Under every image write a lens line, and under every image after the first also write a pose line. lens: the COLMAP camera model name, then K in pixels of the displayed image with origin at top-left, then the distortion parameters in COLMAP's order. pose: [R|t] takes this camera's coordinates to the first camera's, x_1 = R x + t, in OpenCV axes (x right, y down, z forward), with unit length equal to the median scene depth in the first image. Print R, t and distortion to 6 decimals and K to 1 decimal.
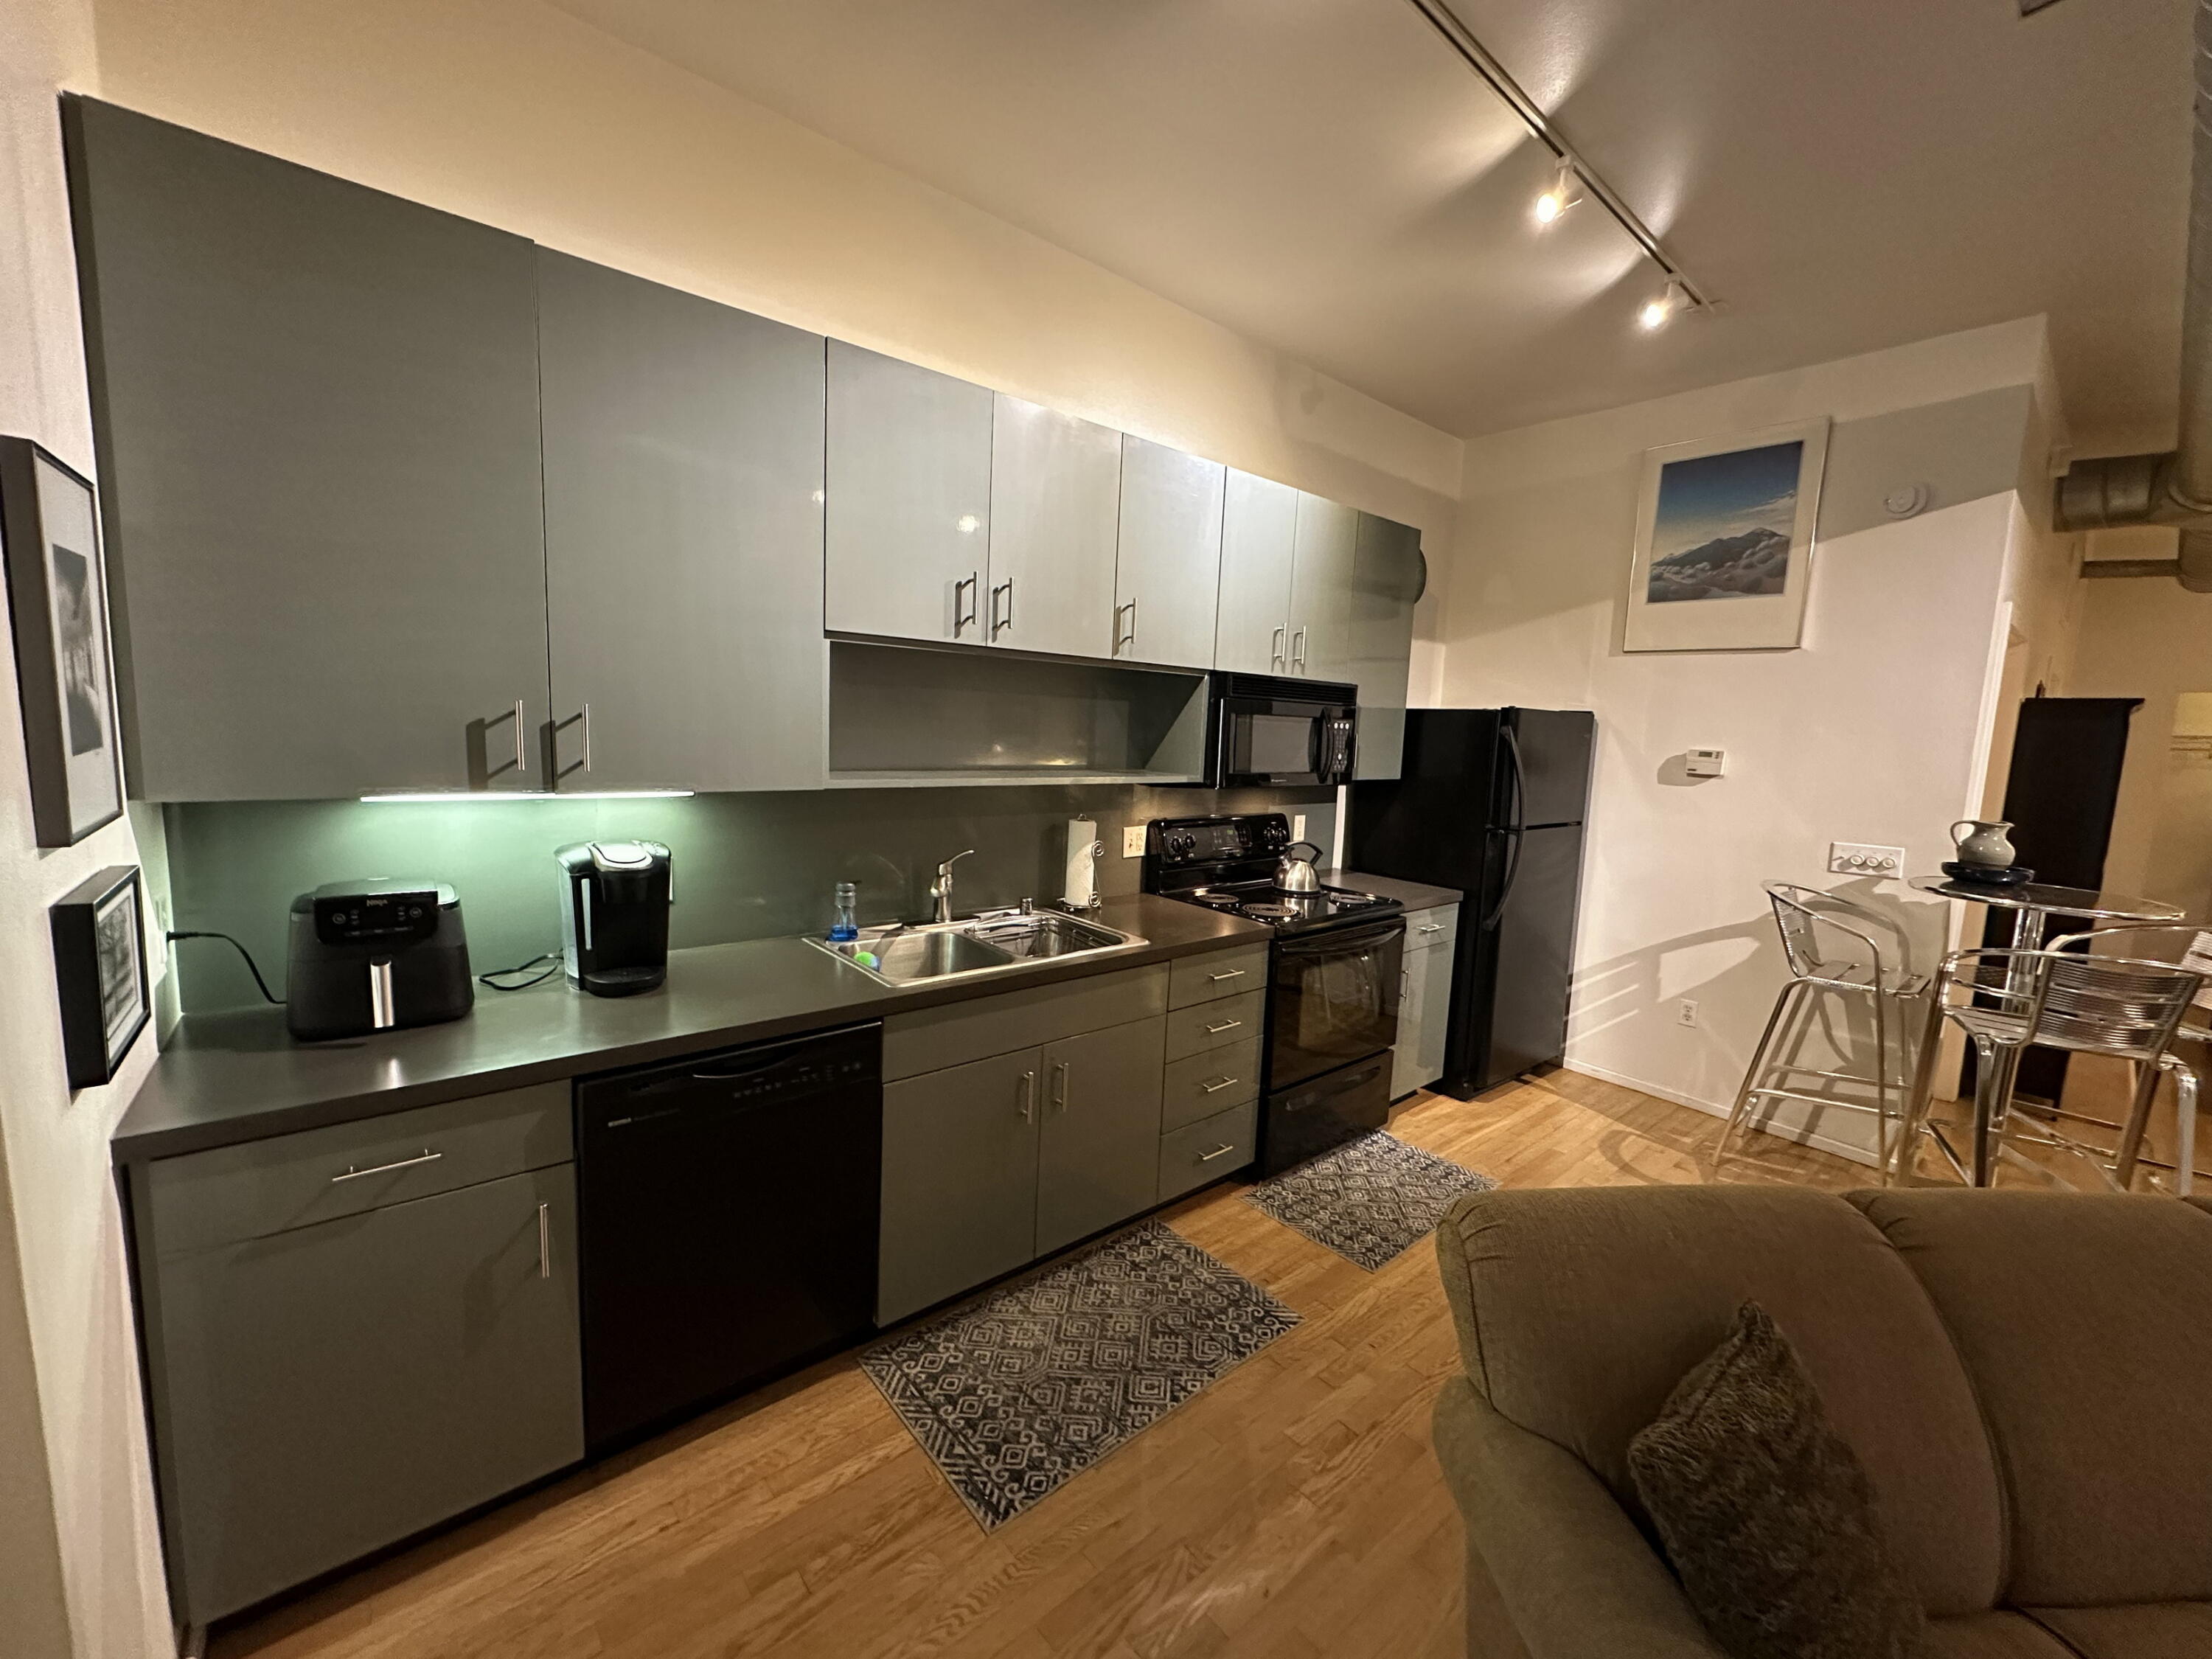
lens RADIAL K [[881.2, 0, 1101.9], [0, 881.2, 827.4], [0, 0, 1]] dist [-0.002801, 0.000080]
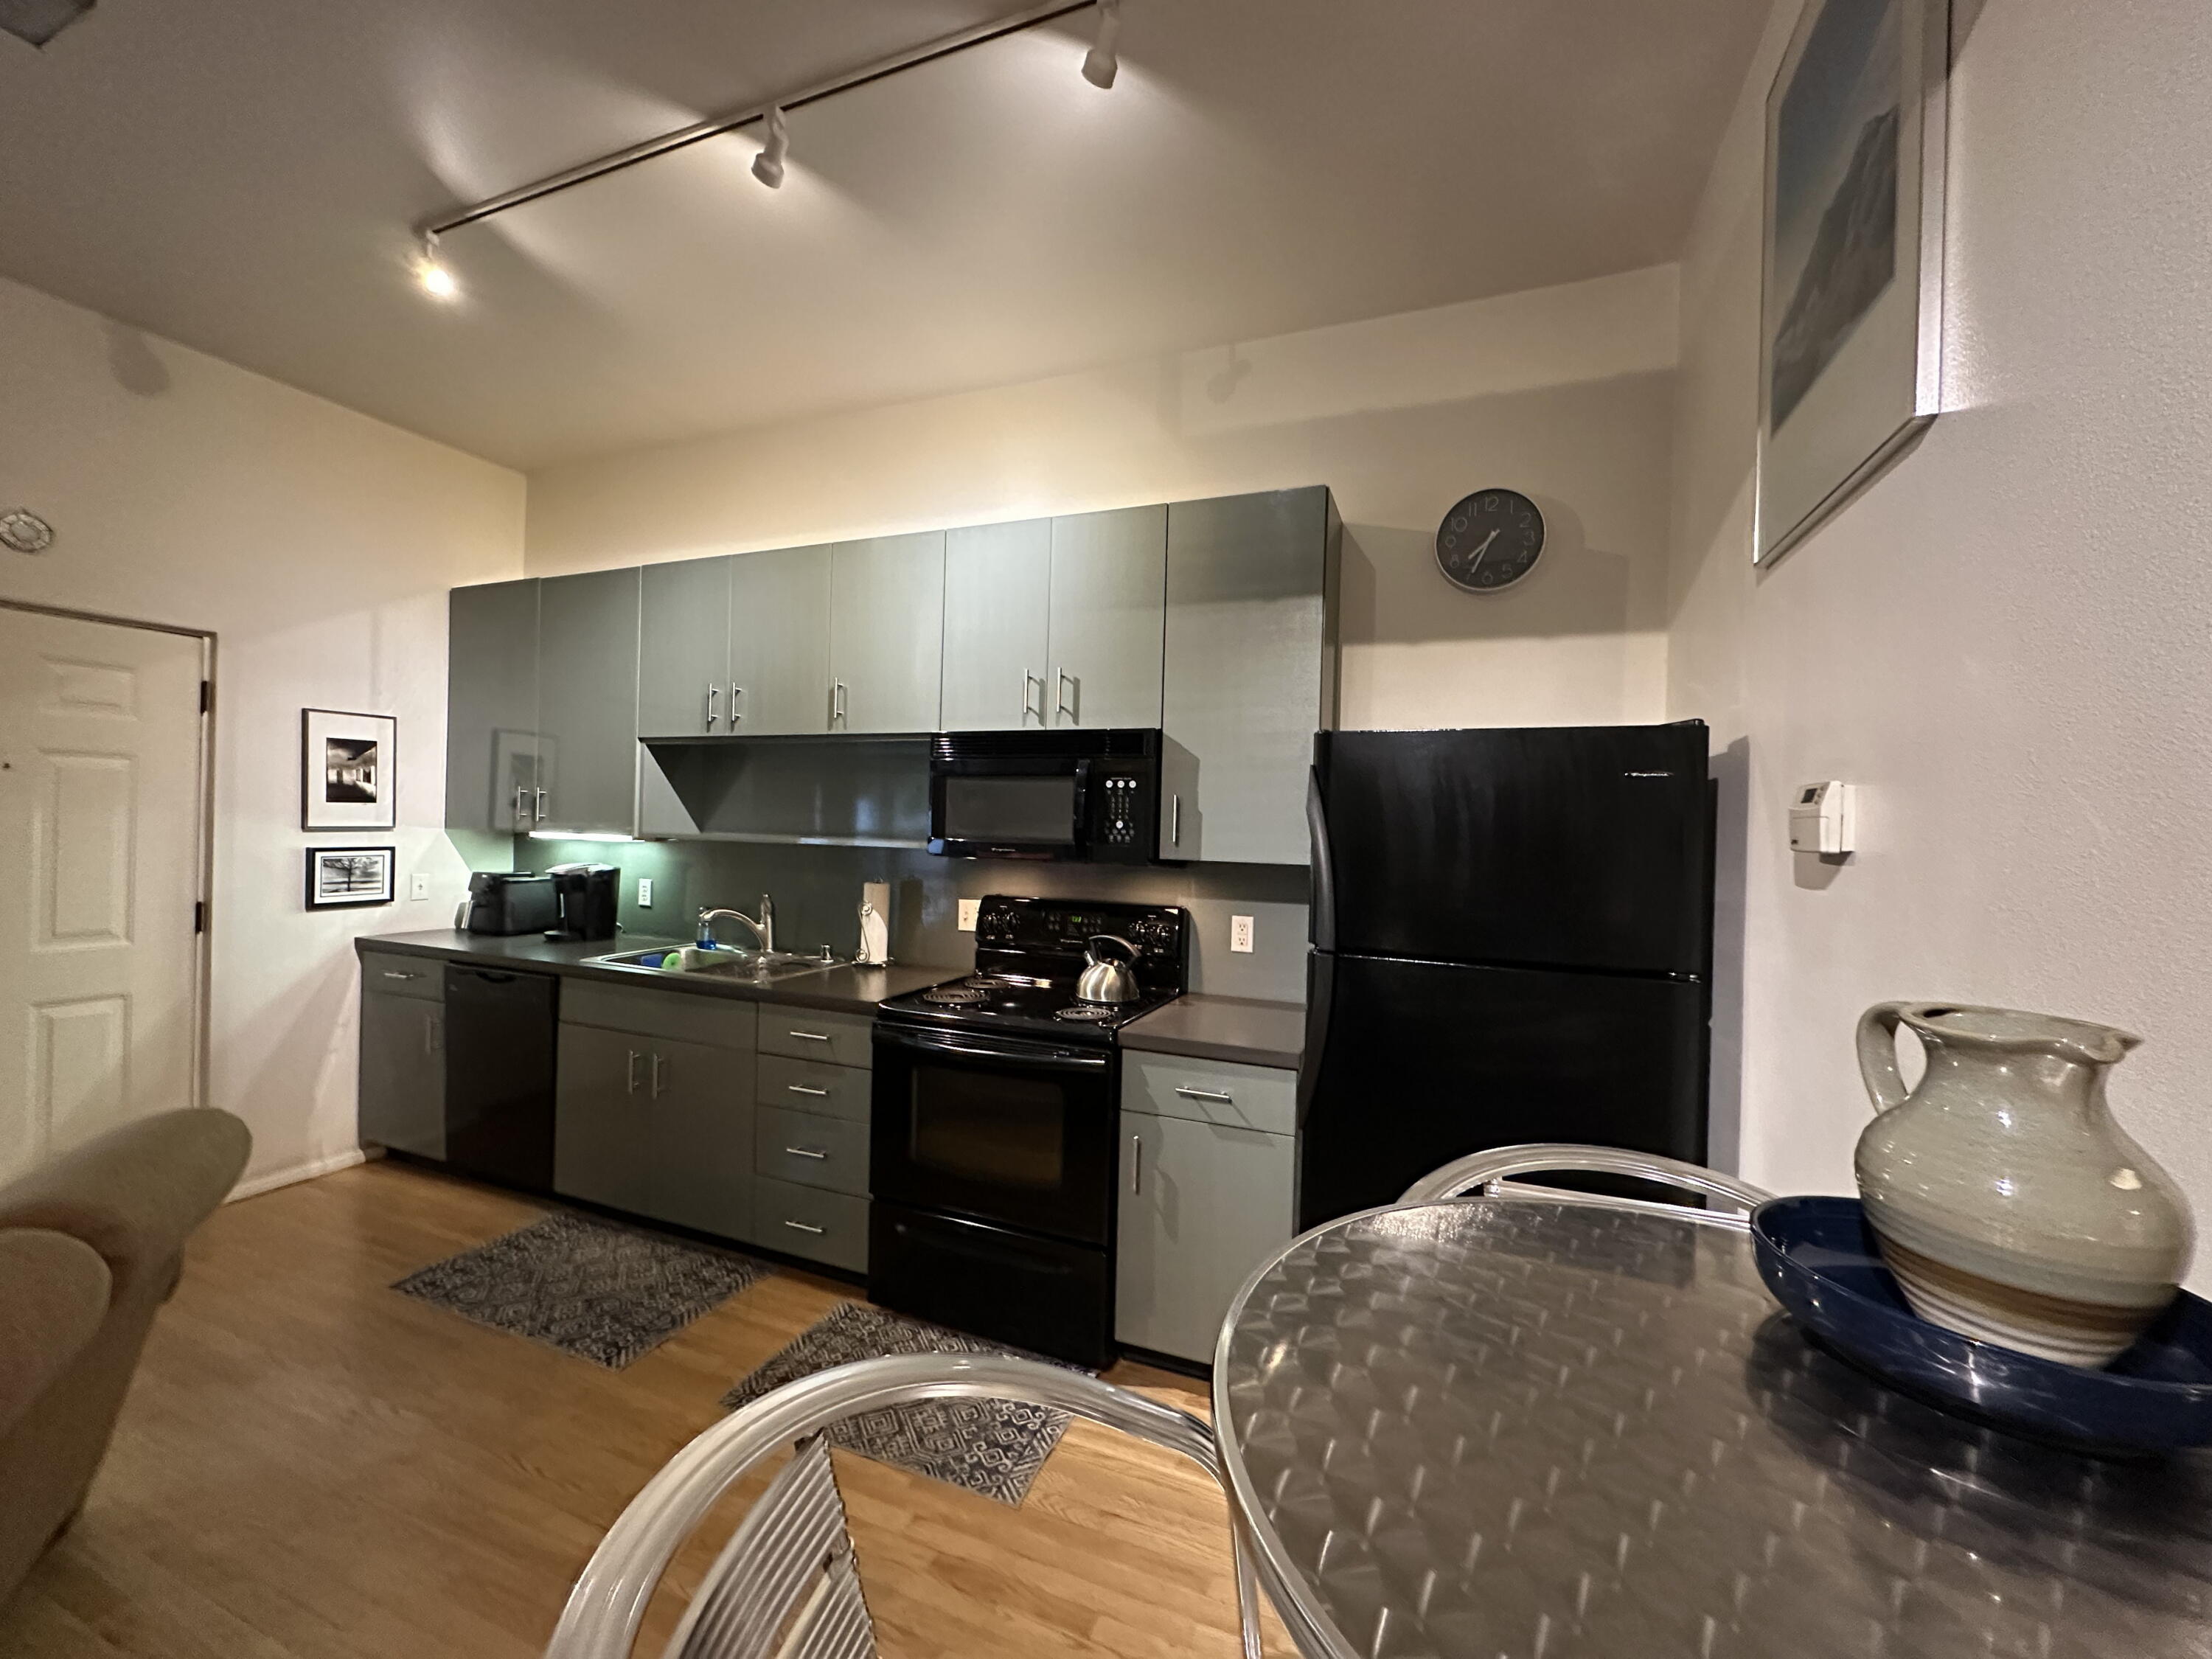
lens RADIAL K [[881.2, 0, 1101.9], [0, 881.2, 827.4], [0, 0, 1]] dist [-0.002801, 0.000080]
pose [[0.462517, -0.028781, -0.886143, 0.973191], [-0.112499, 0.989489, -0.090856, -0.008204], [0.879444, 0.141713, 0.454418, 0.671428]]
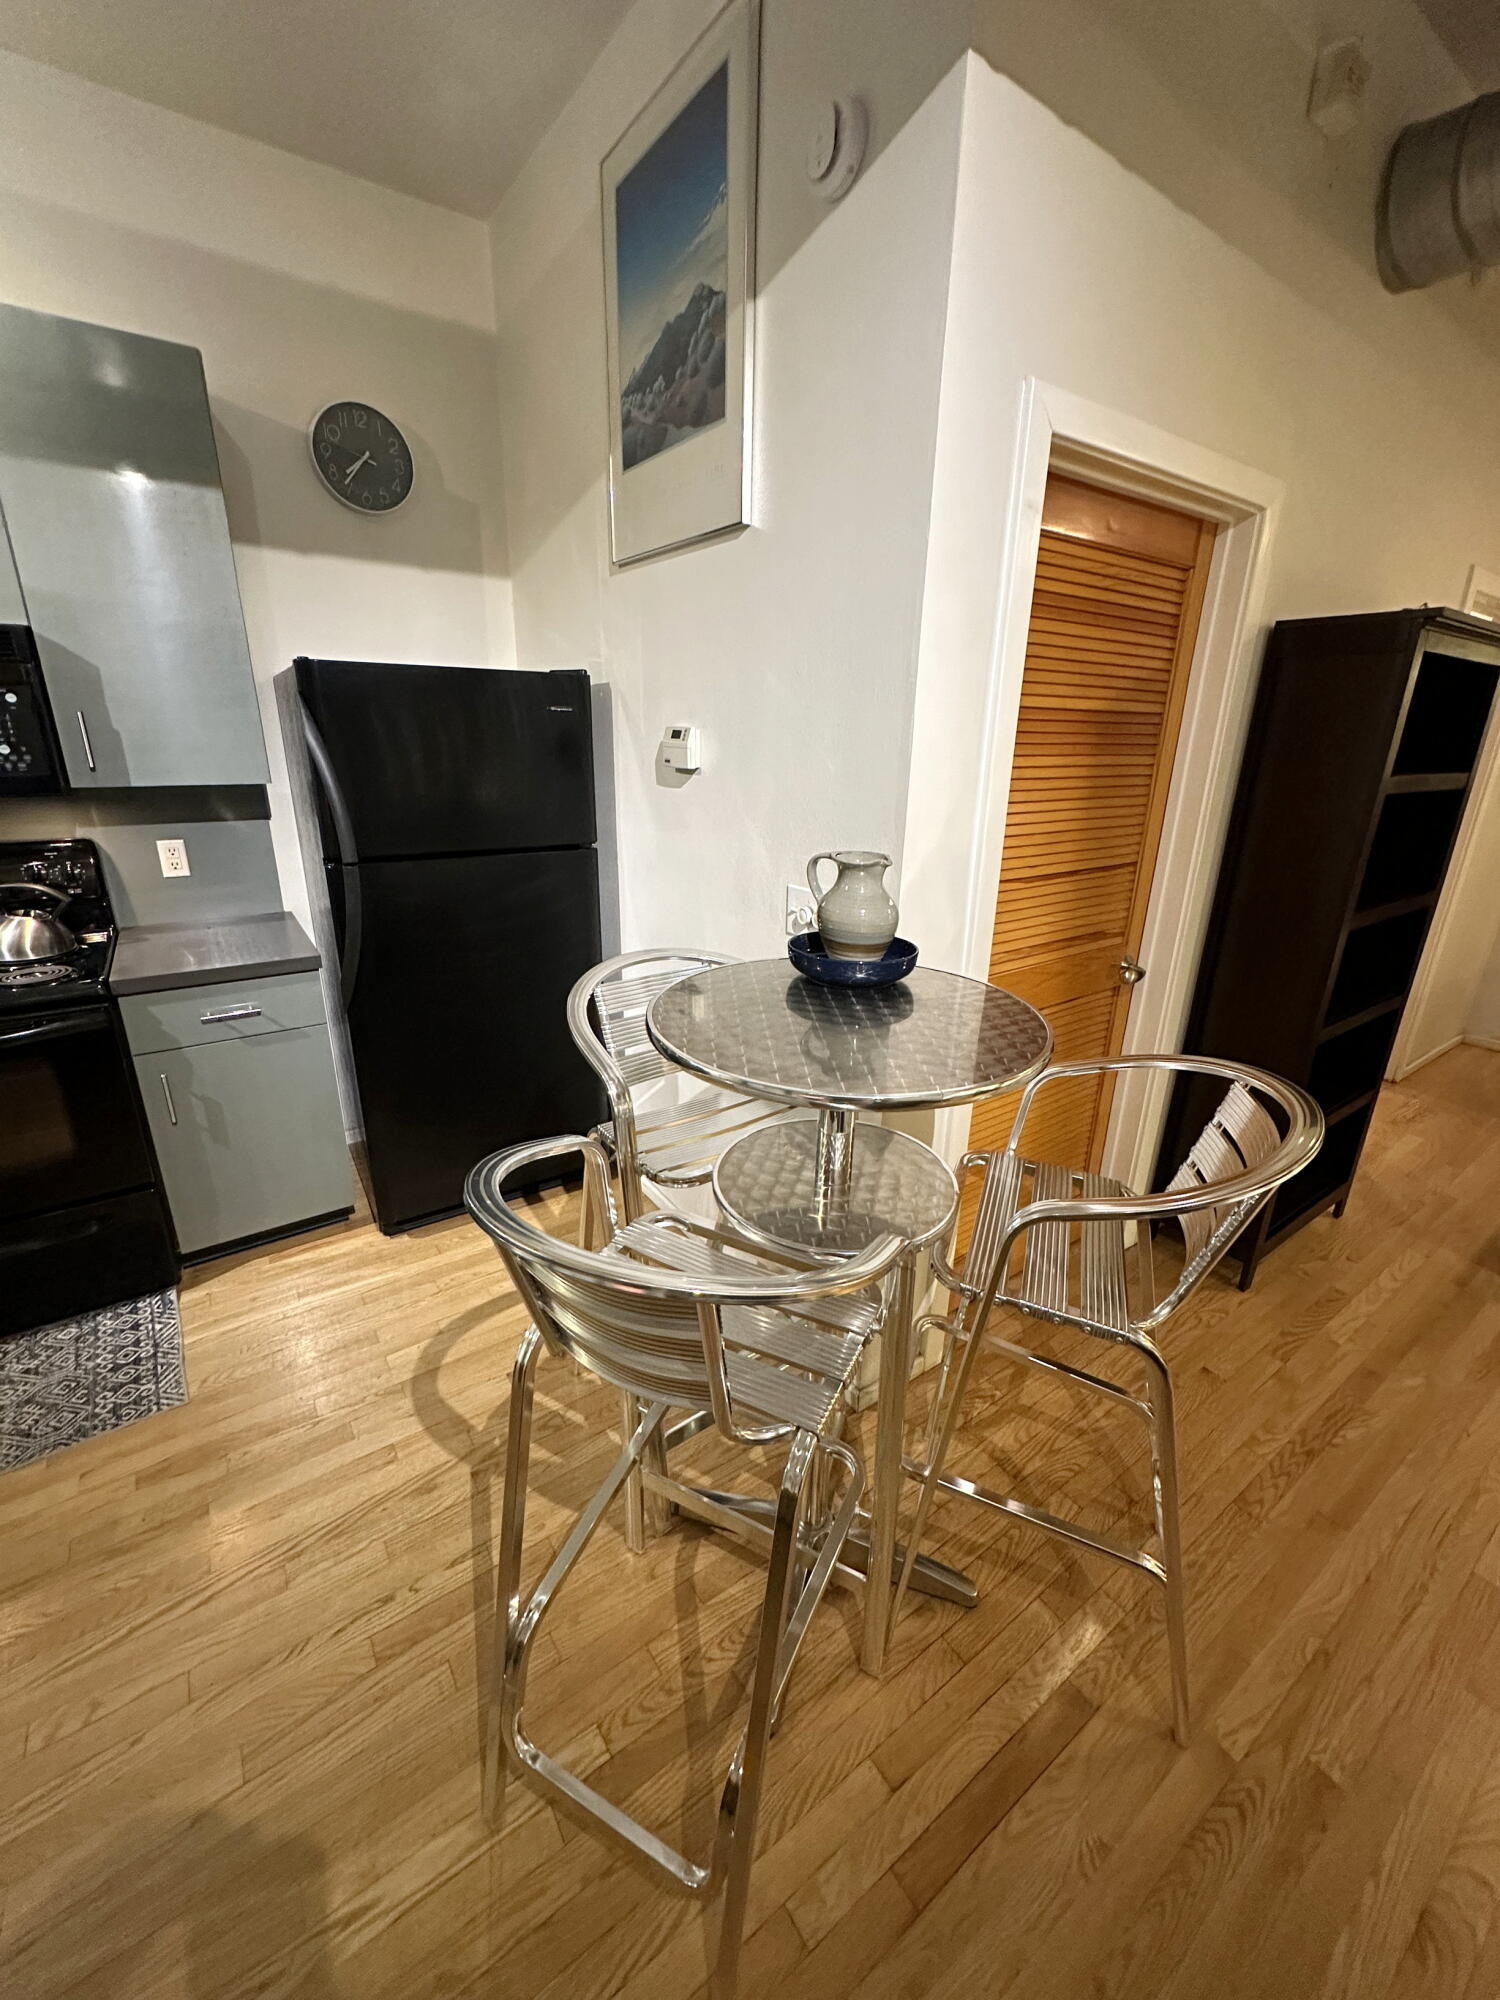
lens RADIAL K [[803.0, 0, 748.9], [0, 803.0, 993.0], [0, 0, 1]] dist [0.000077, 0.000371]
pose [[0.995379, 0.008218, -0.095670, 0.889998], [0.011172, 0.979652, 0.200391, -0.020311], [0.095370, -0.200534, 0.975034, 0.478764]]
